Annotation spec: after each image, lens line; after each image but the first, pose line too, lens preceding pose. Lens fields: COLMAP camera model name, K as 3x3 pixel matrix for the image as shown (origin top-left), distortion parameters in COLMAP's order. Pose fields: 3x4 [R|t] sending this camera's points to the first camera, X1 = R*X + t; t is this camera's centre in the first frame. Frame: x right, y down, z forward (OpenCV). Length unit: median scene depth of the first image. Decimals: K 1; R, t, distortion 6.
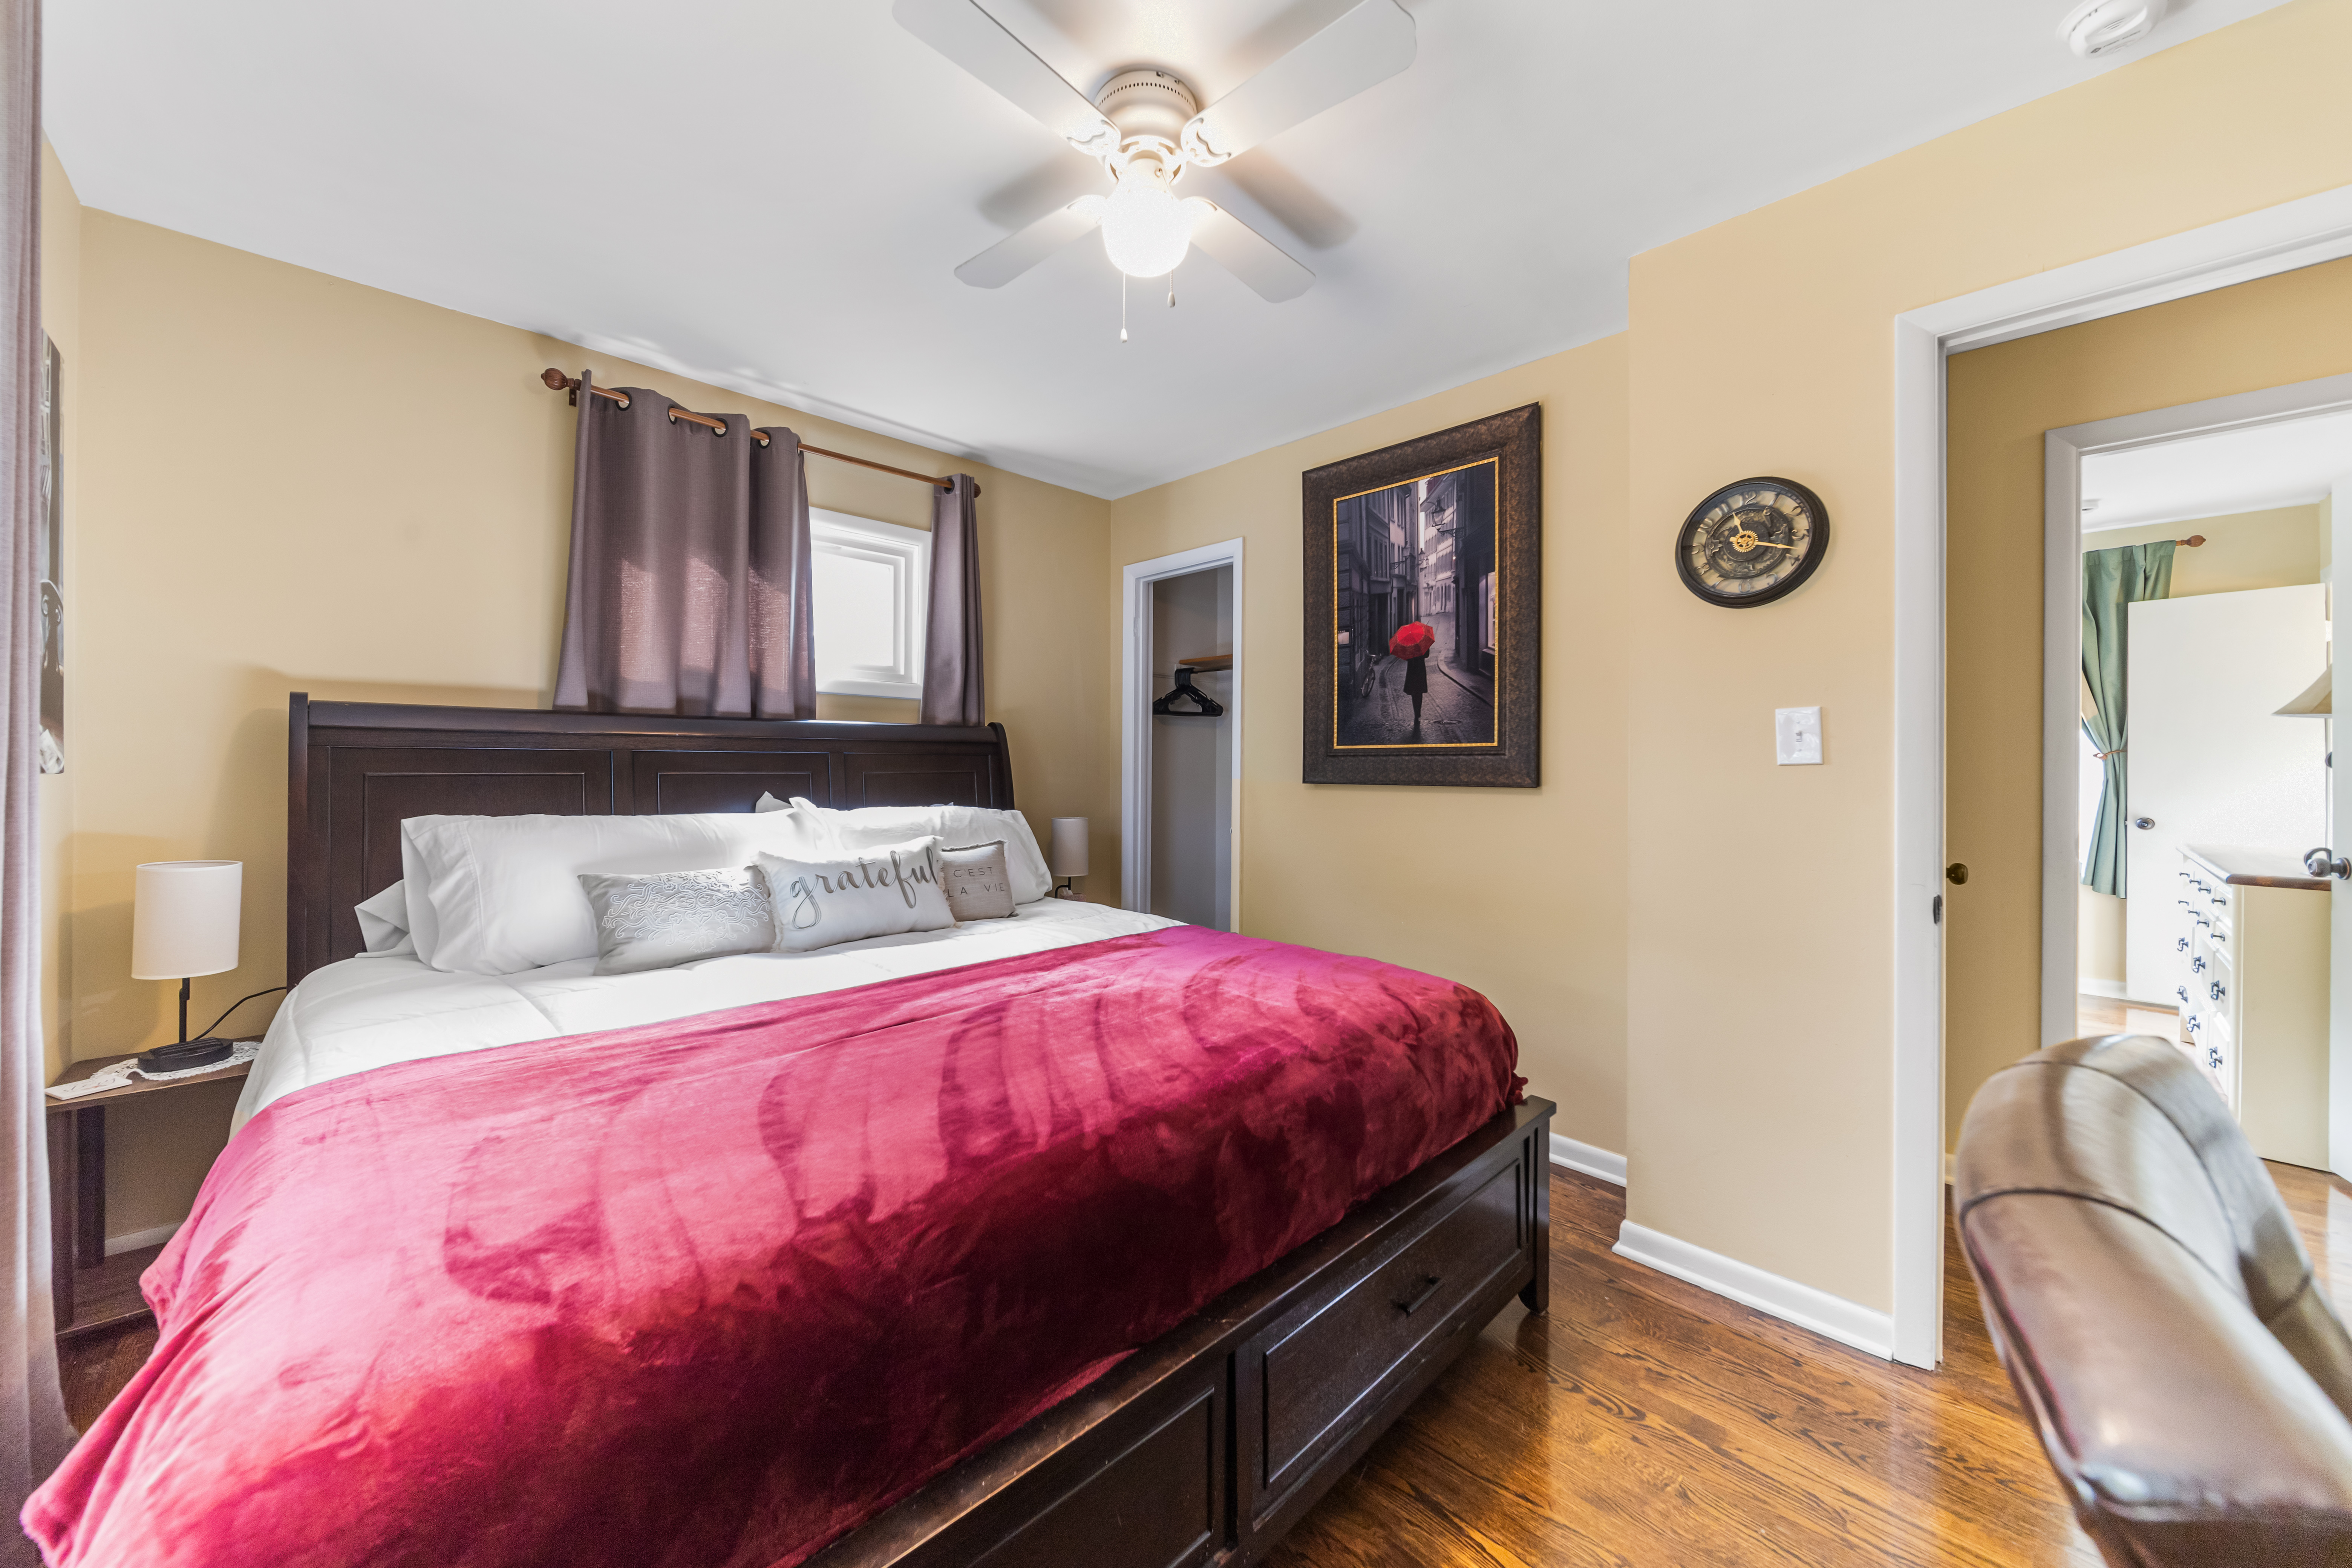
lens RADIAL K [[835.5, 0, 1170.7], [0, 835.5, 769.6], [0, 0, 1]] dist [0.001487, 0.000110]
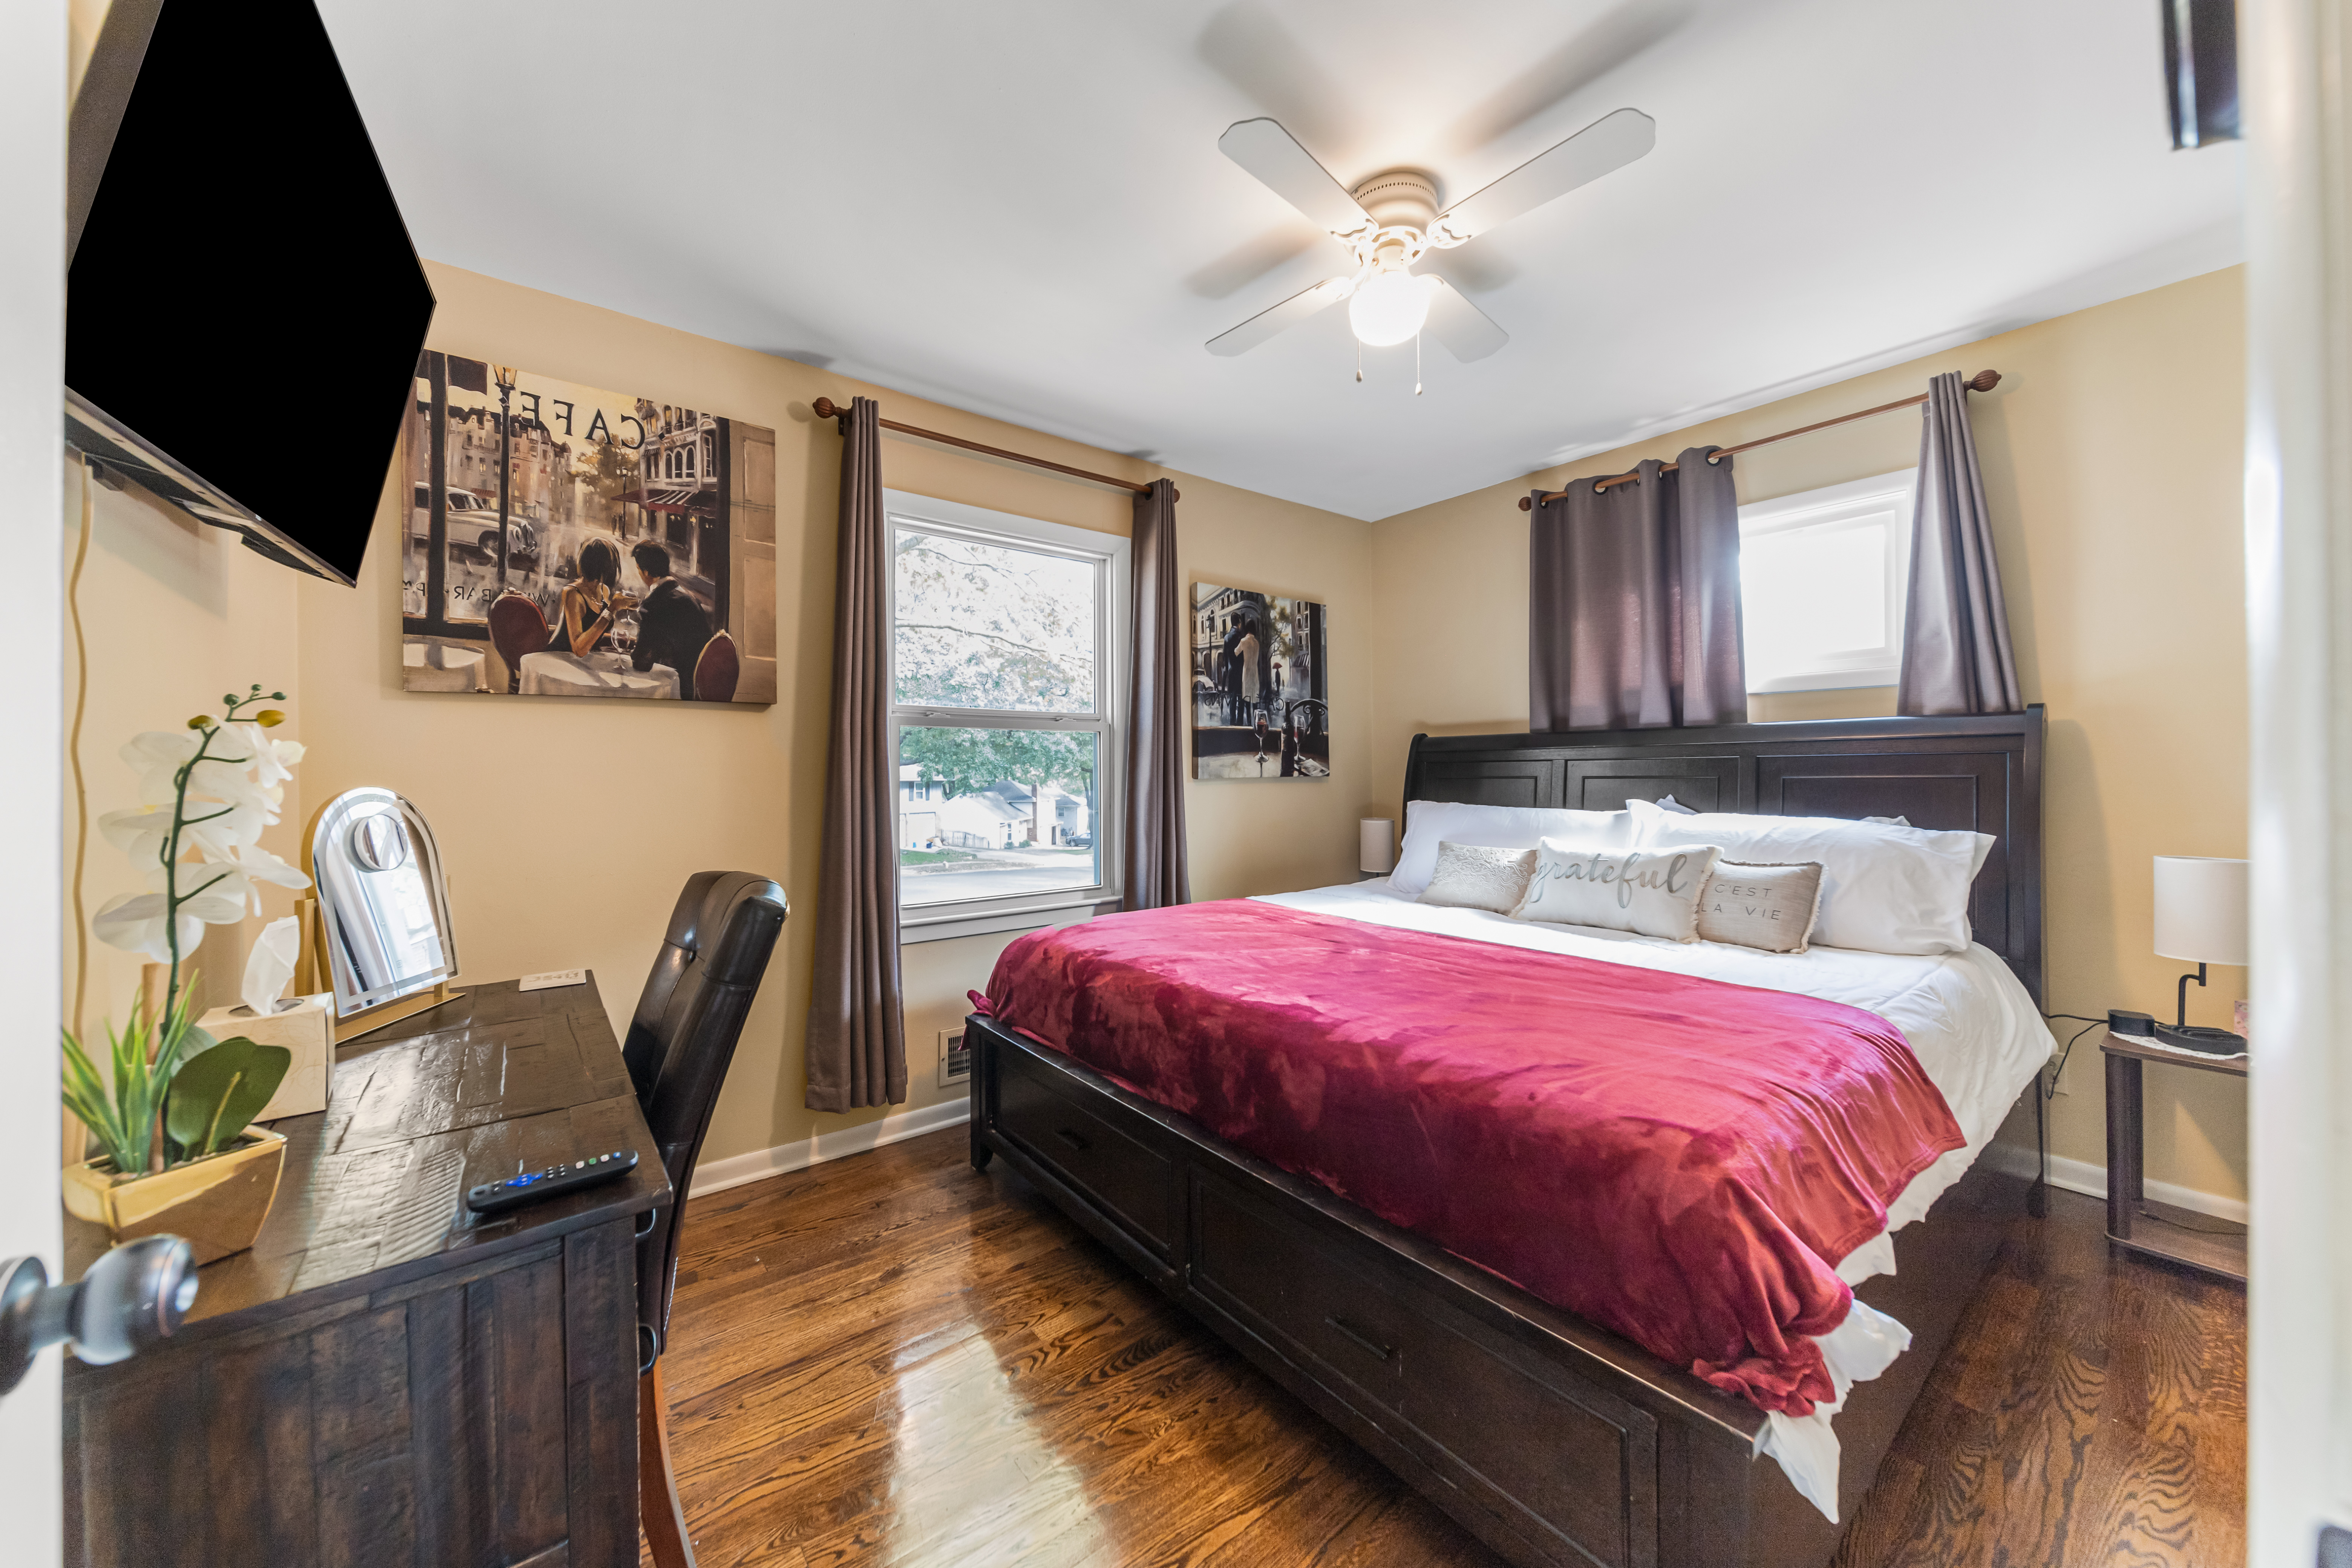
lens RADIAL K [[835.5, 0, 1170.7], [0, 835.5, 769.6], [0, 0, 1]] dist [0.001487, 0.000110]
pose [[-0.099283, -0.008841, -0.995020, 0.679321], [0.000585, 0.999960, -0.008944, 0.003609], [0.995059, -0.001470, -0.099274, 0.481763]]
